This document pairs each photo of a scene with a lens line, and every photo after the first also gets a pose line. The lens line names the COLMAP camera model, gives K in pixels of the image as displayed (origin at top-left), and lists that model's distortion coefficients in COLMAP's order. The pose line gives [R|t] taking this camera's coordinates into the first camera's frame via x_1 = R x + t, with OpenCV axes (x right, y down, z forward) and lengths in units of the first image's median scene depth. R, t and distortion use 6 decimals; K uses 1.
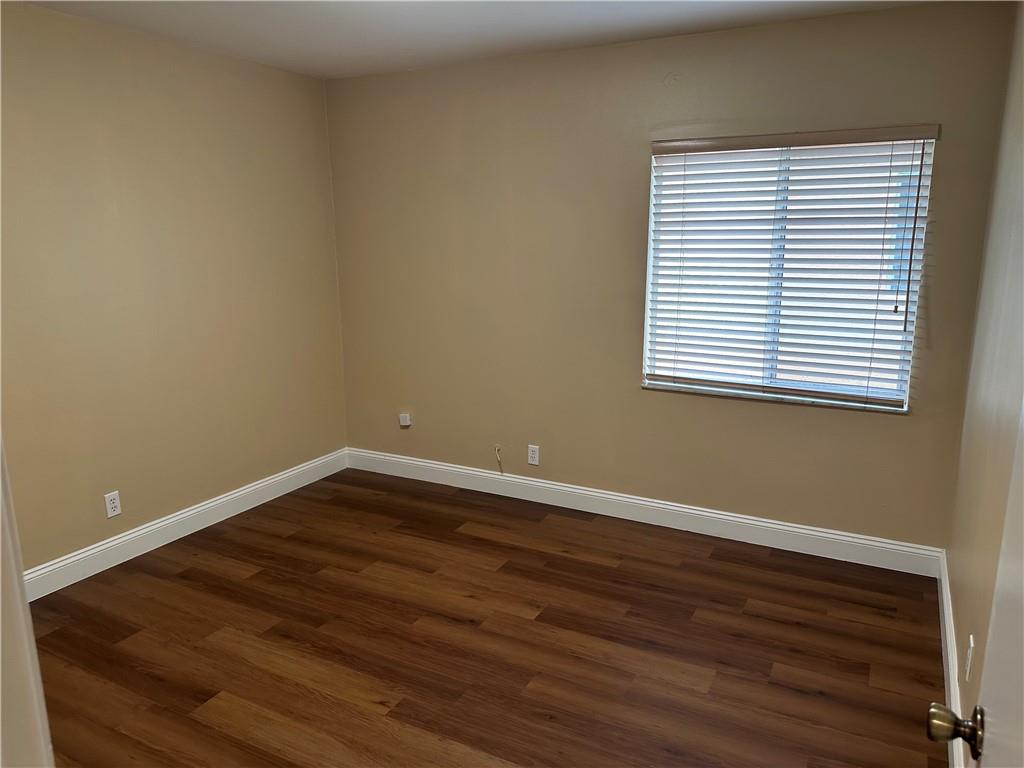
lens RADIAL K [[718.7, 0, 512.0], [0, 718.7, 384.0], [0, 0, 1]] dist [0.005362, -0.002903]
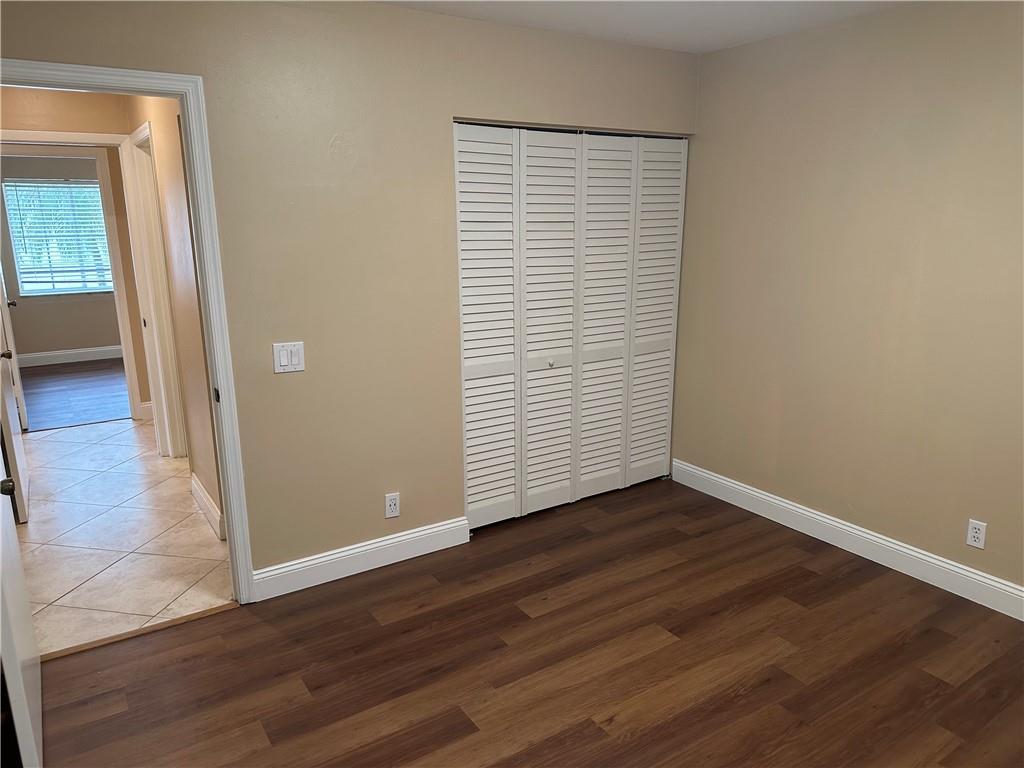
lens RADIAL K [[718.7, 0, 512.0], [0, 718.7, 384.0], [0, 0, 1]] dist [0.005362, -0.002903]
pose [[-0.478100, 0.194192, -0.856569, 0.558043], [-0.186881, 0.930428, 0.315245, -0.224776], [0.858194, 0.310795, -0.408546, 1.040850]]
